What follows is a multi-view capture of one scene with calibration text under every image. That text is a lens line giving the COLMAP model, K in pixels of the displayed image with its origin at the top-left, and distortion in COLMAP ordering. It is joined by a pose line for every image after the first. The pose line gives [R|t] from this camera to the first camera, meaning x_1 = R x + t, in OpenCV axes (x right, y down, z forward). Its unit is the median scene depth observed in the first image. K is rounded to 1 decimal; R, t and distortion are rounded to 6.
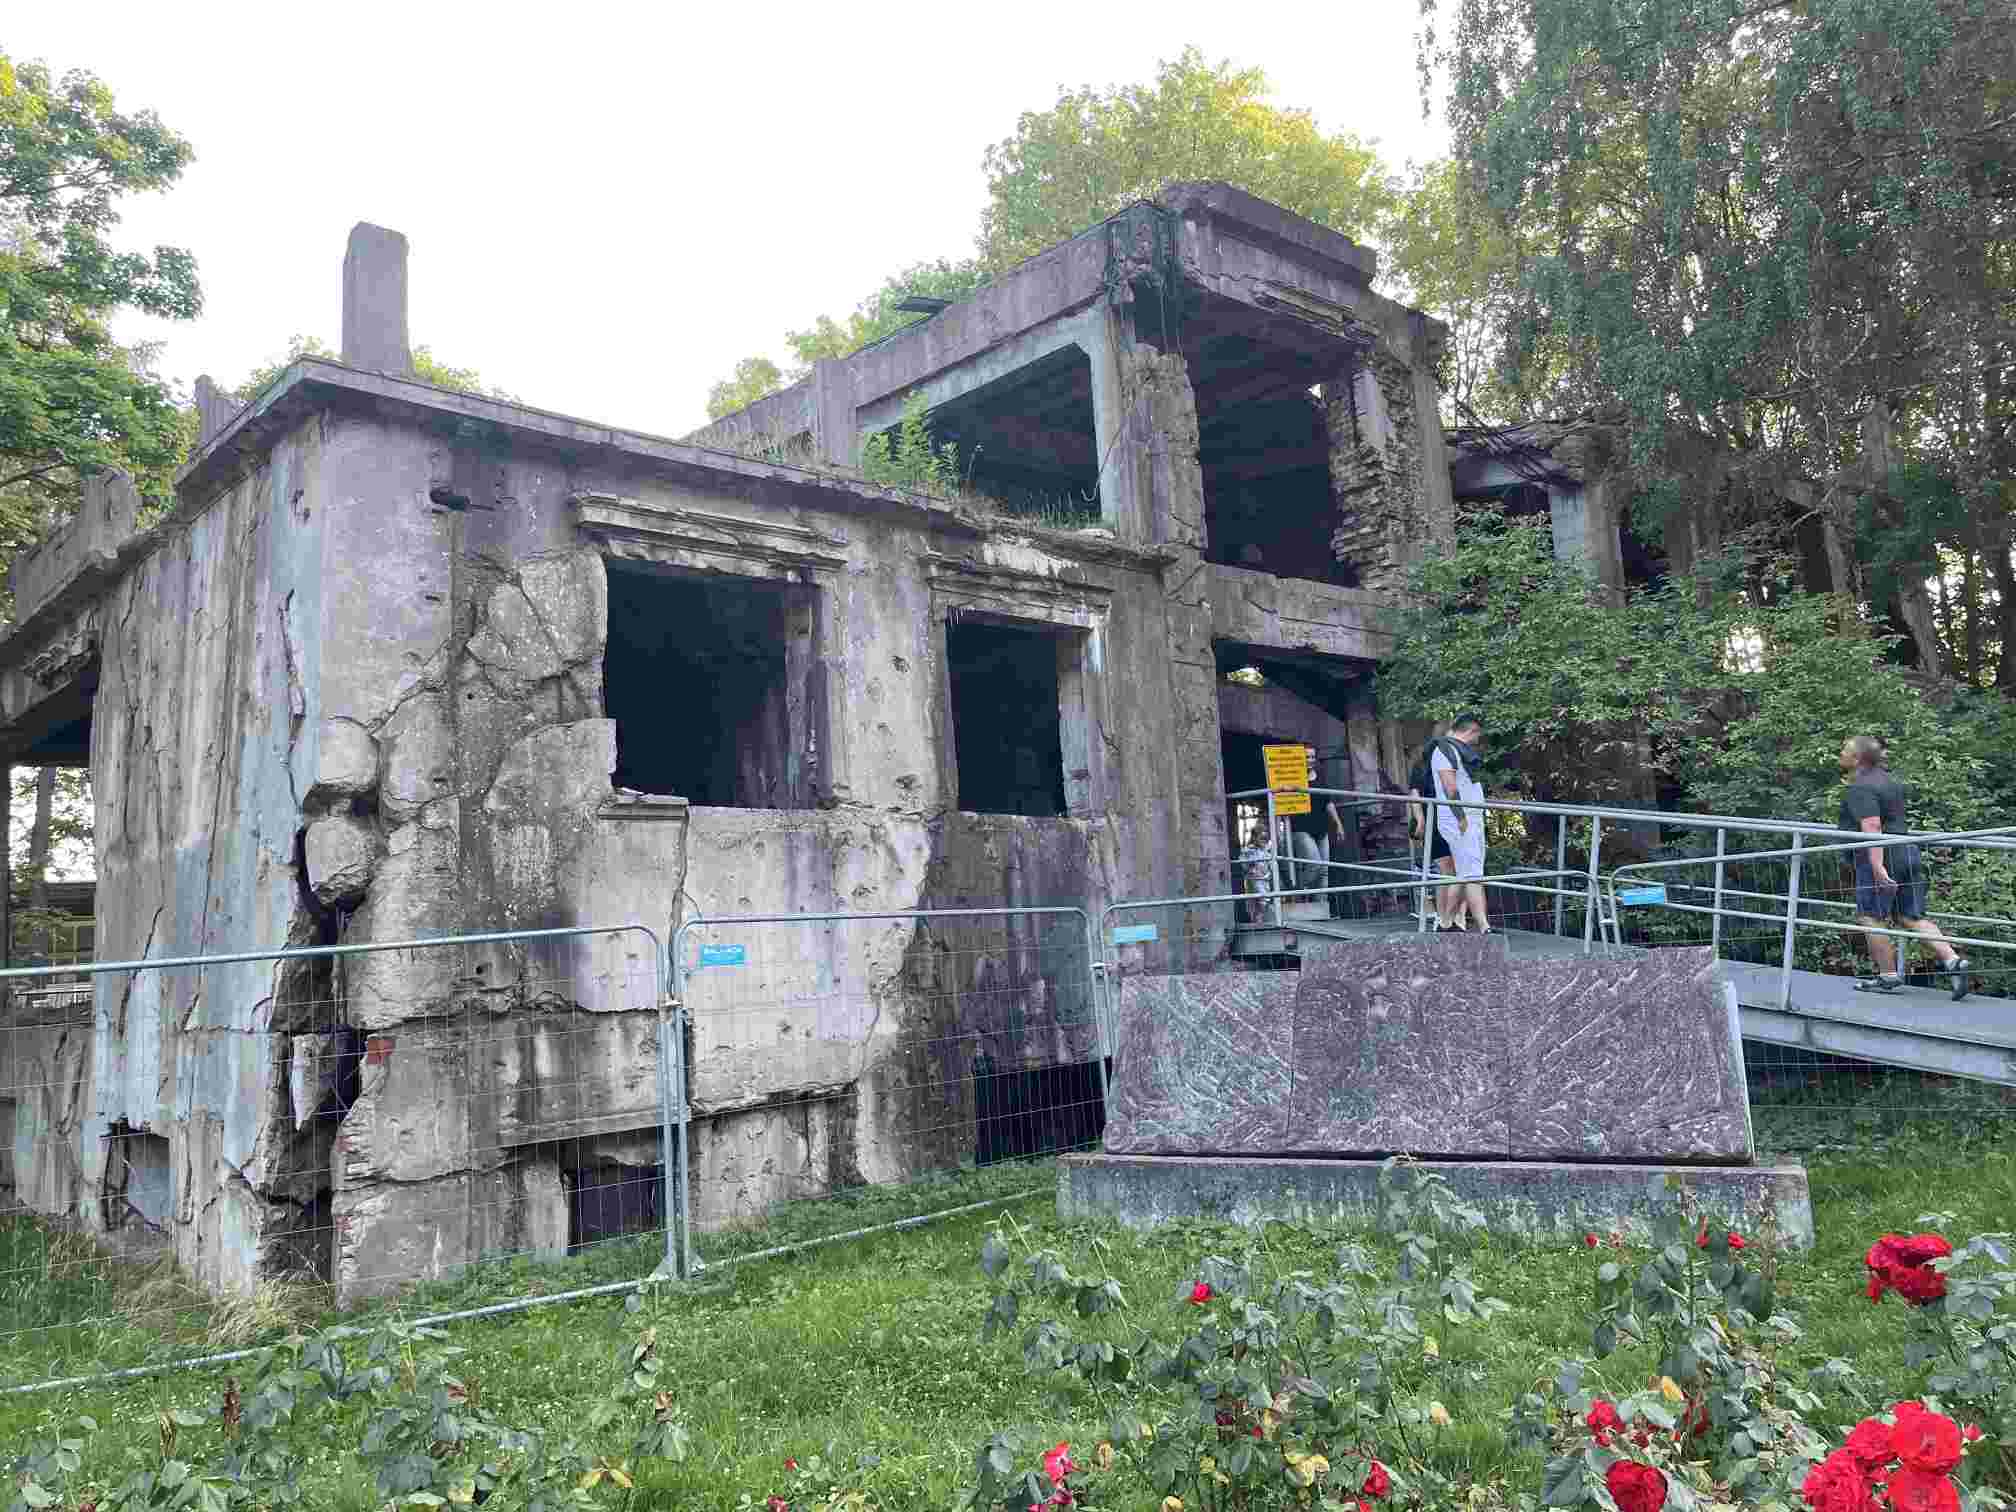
lens RADIAL K [[1502.7, 0, 1002.6], [0, 1502.7, 752.8], [0, 0, 1]] dist [0.061572, -0.005881]
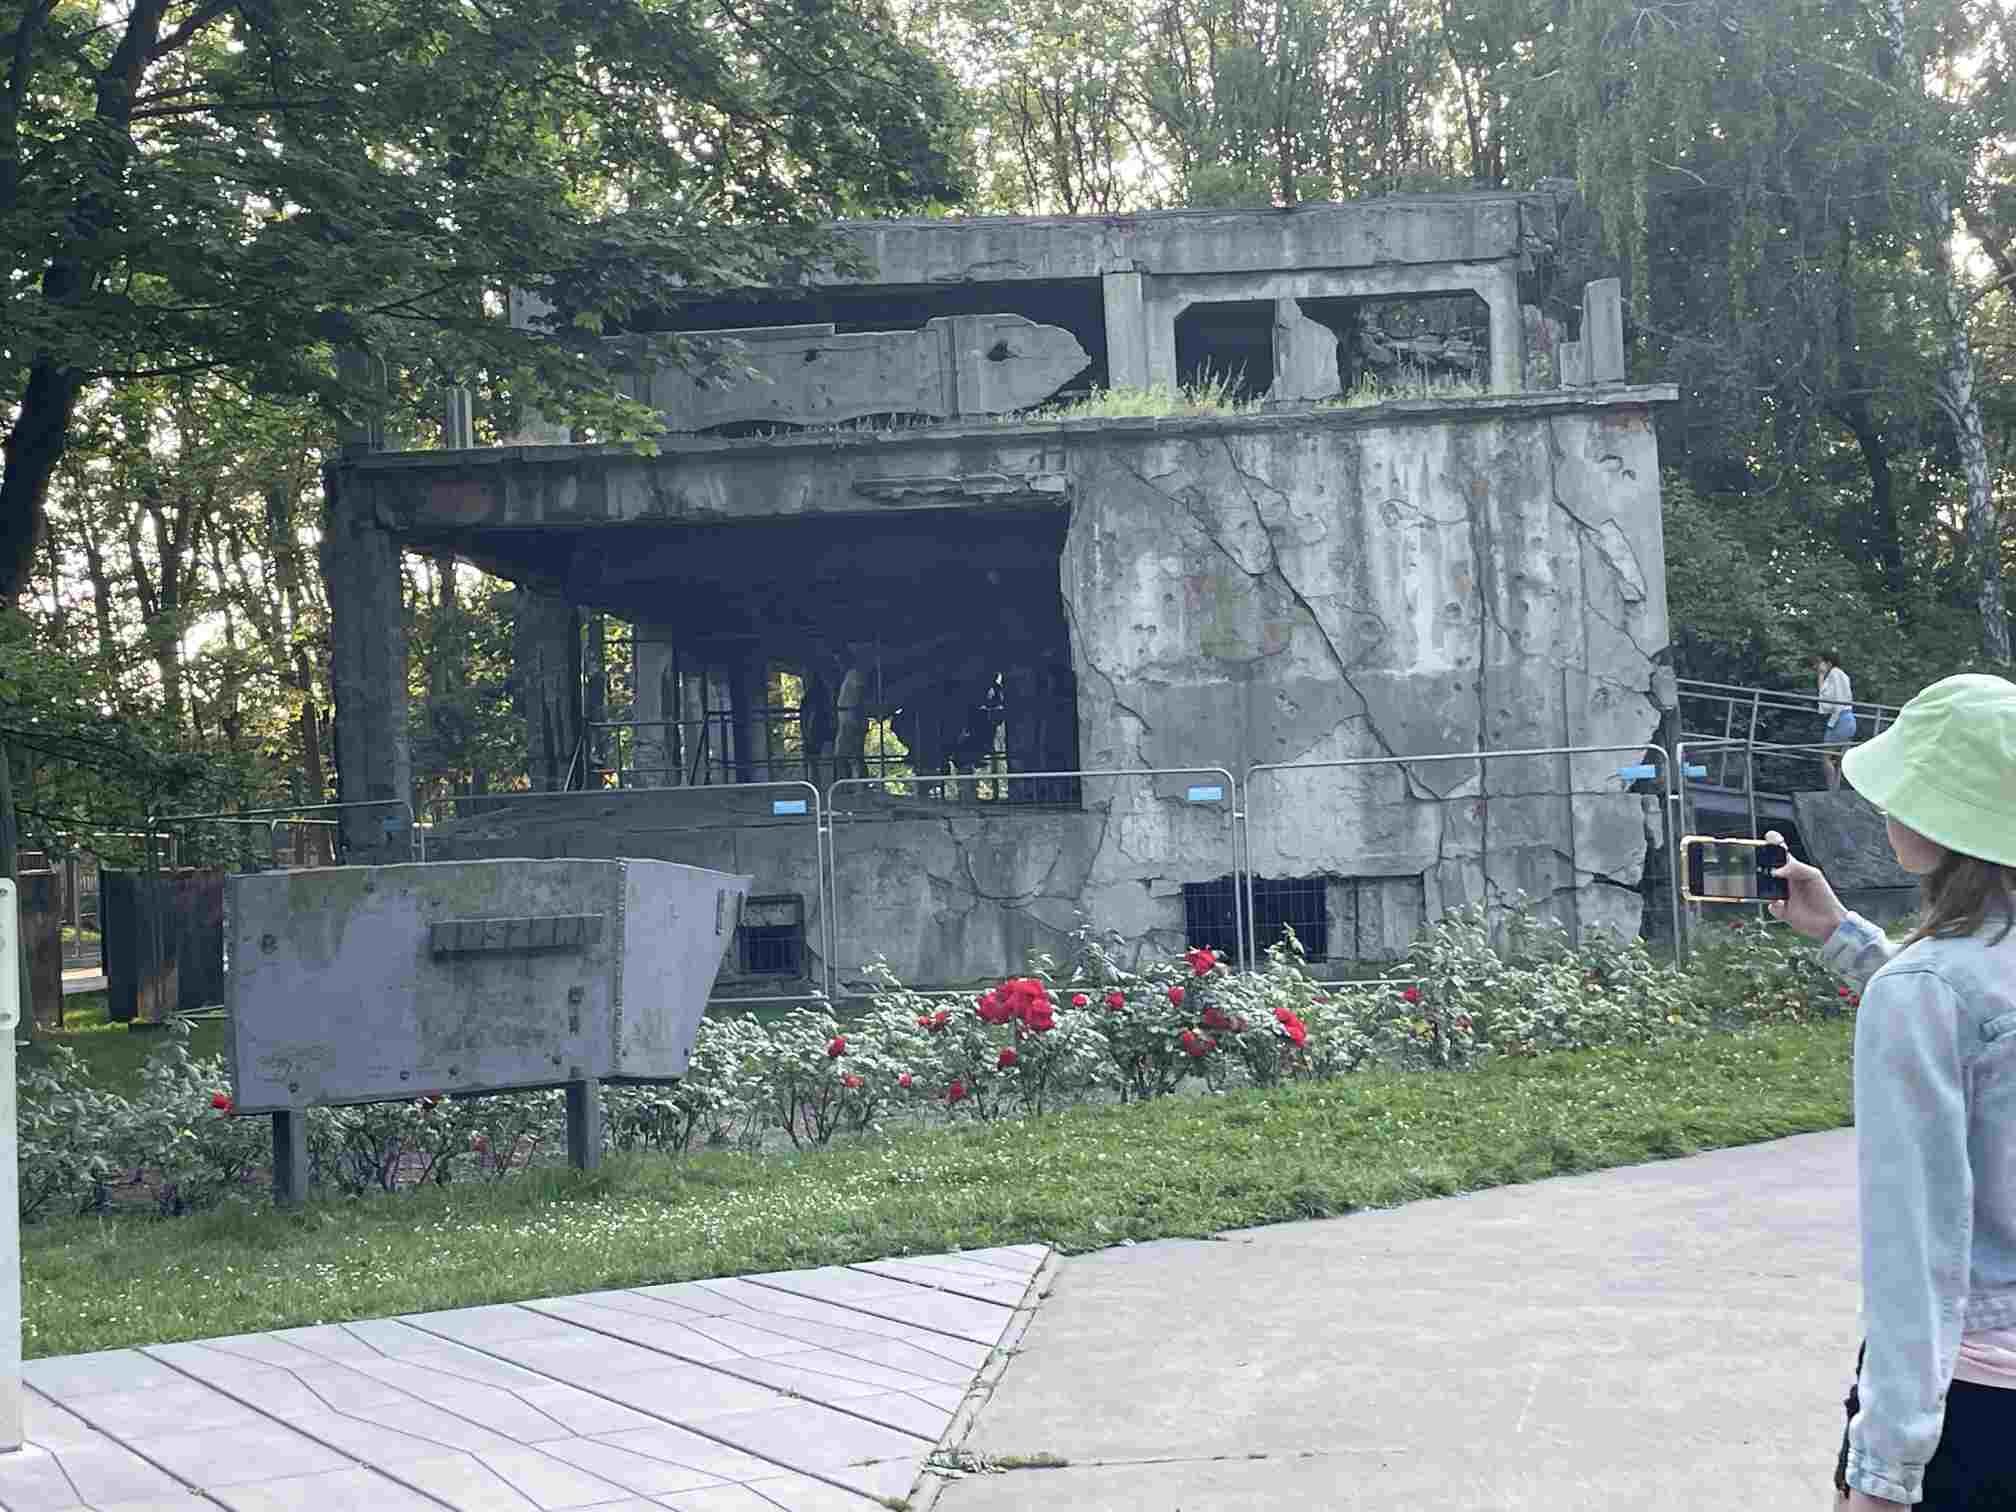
lens RADIAL K [[3017.6, 0, 1015.7], [0, 3017.6, 758.9], [0, 0, 1]] dist [0.154578, 0.000000]
pose [[0.737824, 0.046119, 0.673415, -2.238152], [-0.085312, 0.996034, 0.025258, 0.084202], [-0.669580, -0.076086, 0.738833, -0.690827]]
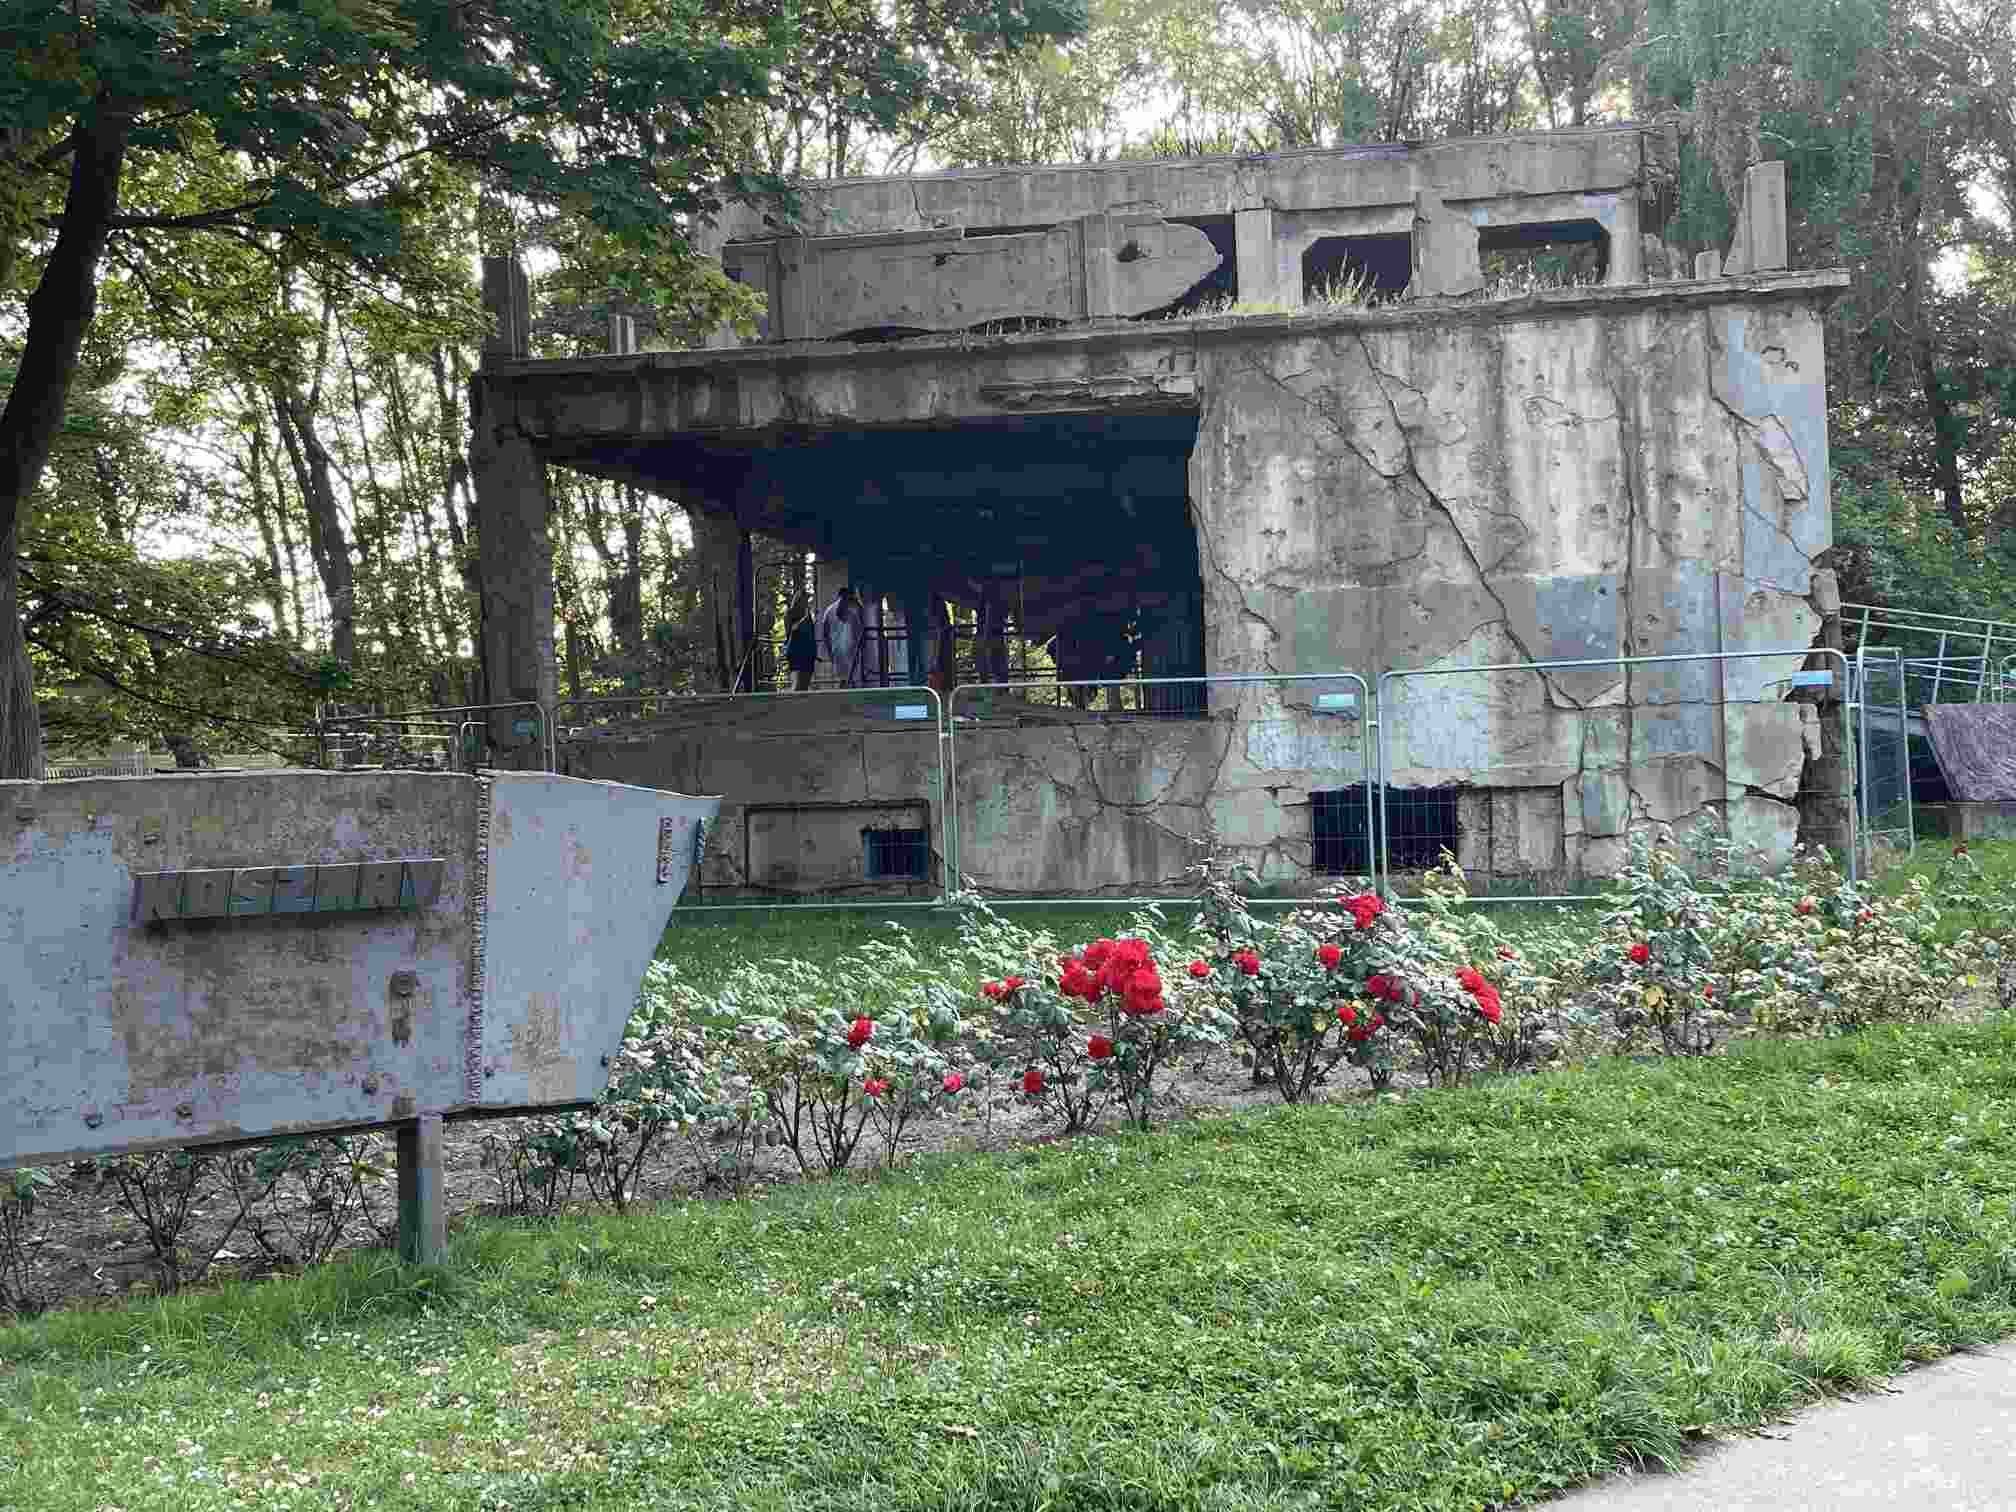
lens RADIAL K [[2179.9, 0, 976.1], [0, 2179.9, 780.1], [0, 0, 1]] dist [0.084520, 0.000000]
pose [[0.792044, 0.024303, 0.609980, -1.779171], [-0.088091, 0.993299, 0.074809, 0.117069], [-0.604075, -0.112985, 0.788878, -0.213460]]
